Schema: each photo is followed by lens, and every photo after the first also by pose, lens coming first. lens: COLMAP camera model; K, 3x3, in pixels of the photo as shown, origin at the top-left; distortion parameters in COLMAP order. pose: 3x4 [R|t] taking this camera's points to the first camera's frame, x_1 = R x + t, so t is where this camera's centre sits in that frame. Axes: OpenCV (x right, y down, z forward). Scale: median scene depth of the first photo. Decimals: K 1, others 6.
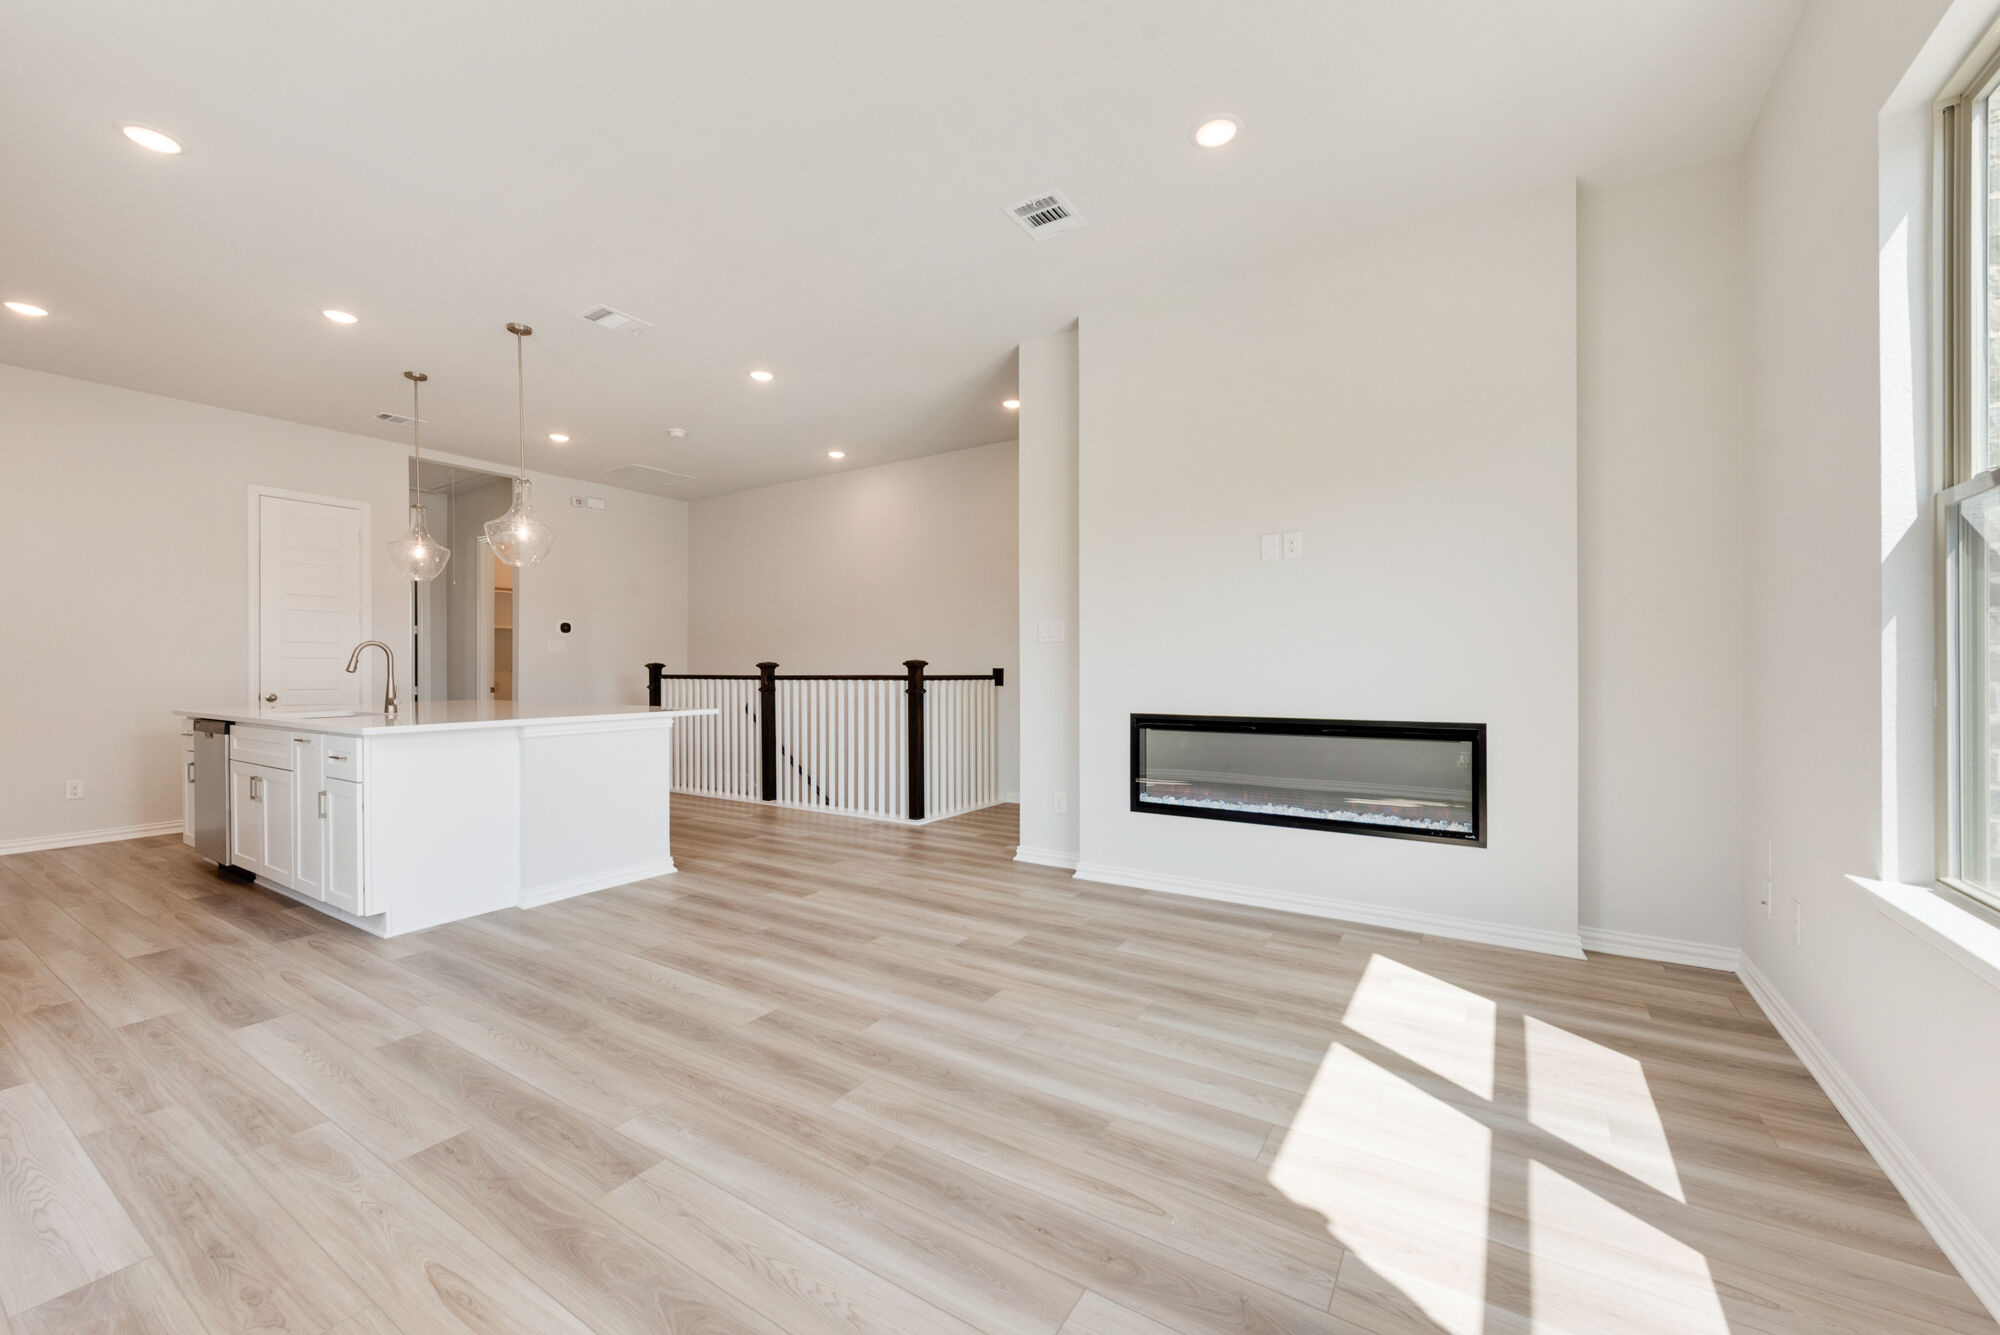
lens RADIAL K [[780.1, 0, 992.6], [0, 780.1, 669.2], [0, 0, 1]] dist [0.013426, -0.003903]
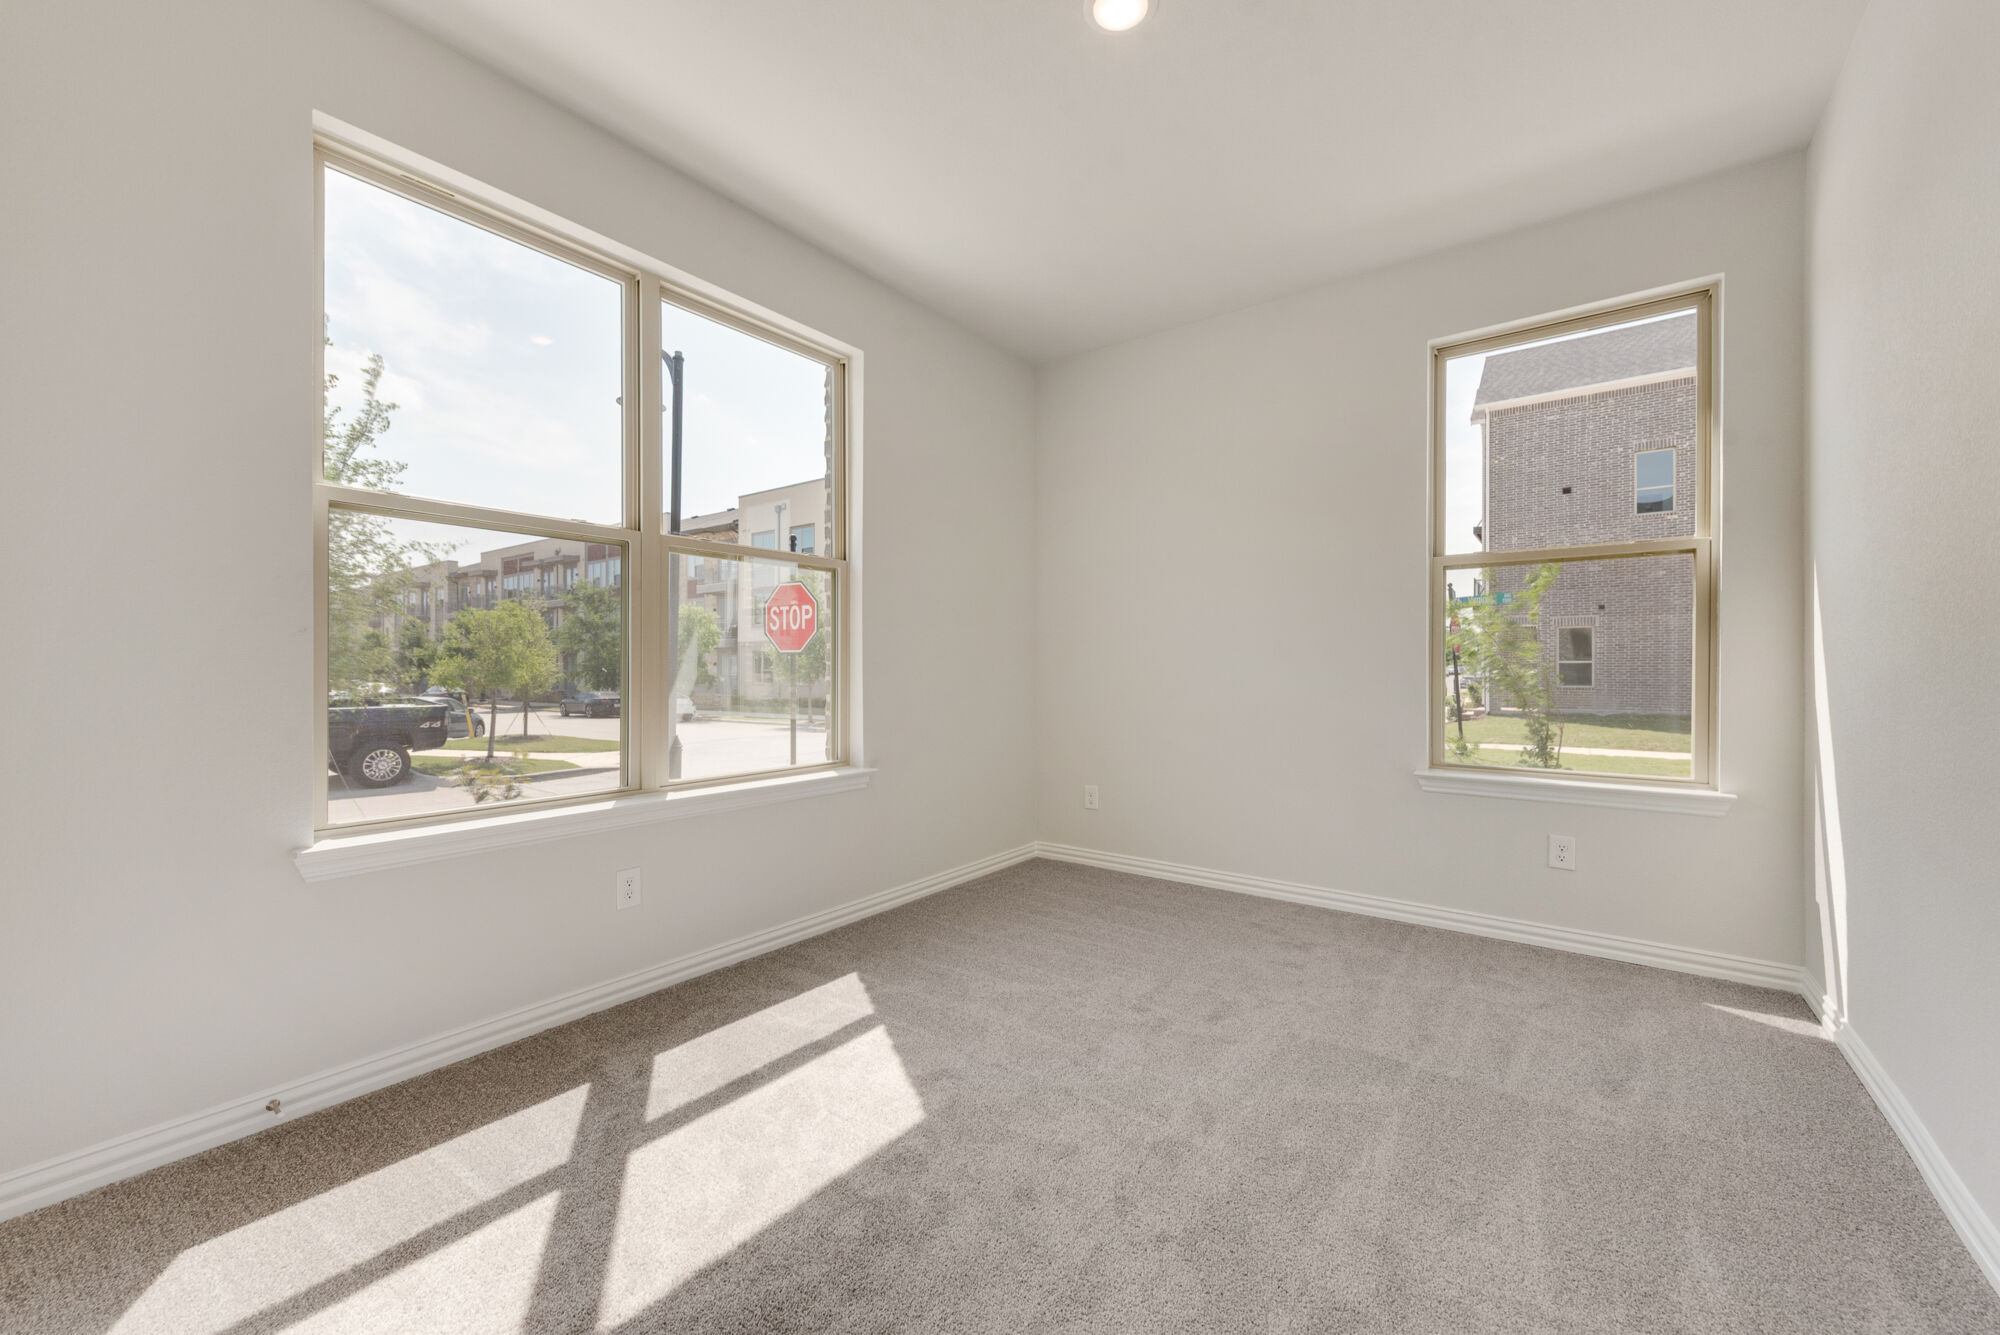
lens RADIAL K [[780.1, 0, 992.6], [0, 780.1, 669.2], [0, 0, 1]] dist [0.013426, -0.003903]
pose [[-0.998637, 0.007769, 0.051617, 0.113018], [0.007893, 0.999966, 0.002183, 0.025147], [-0.051598, 0.002587, -0.998665, 1.243180]]
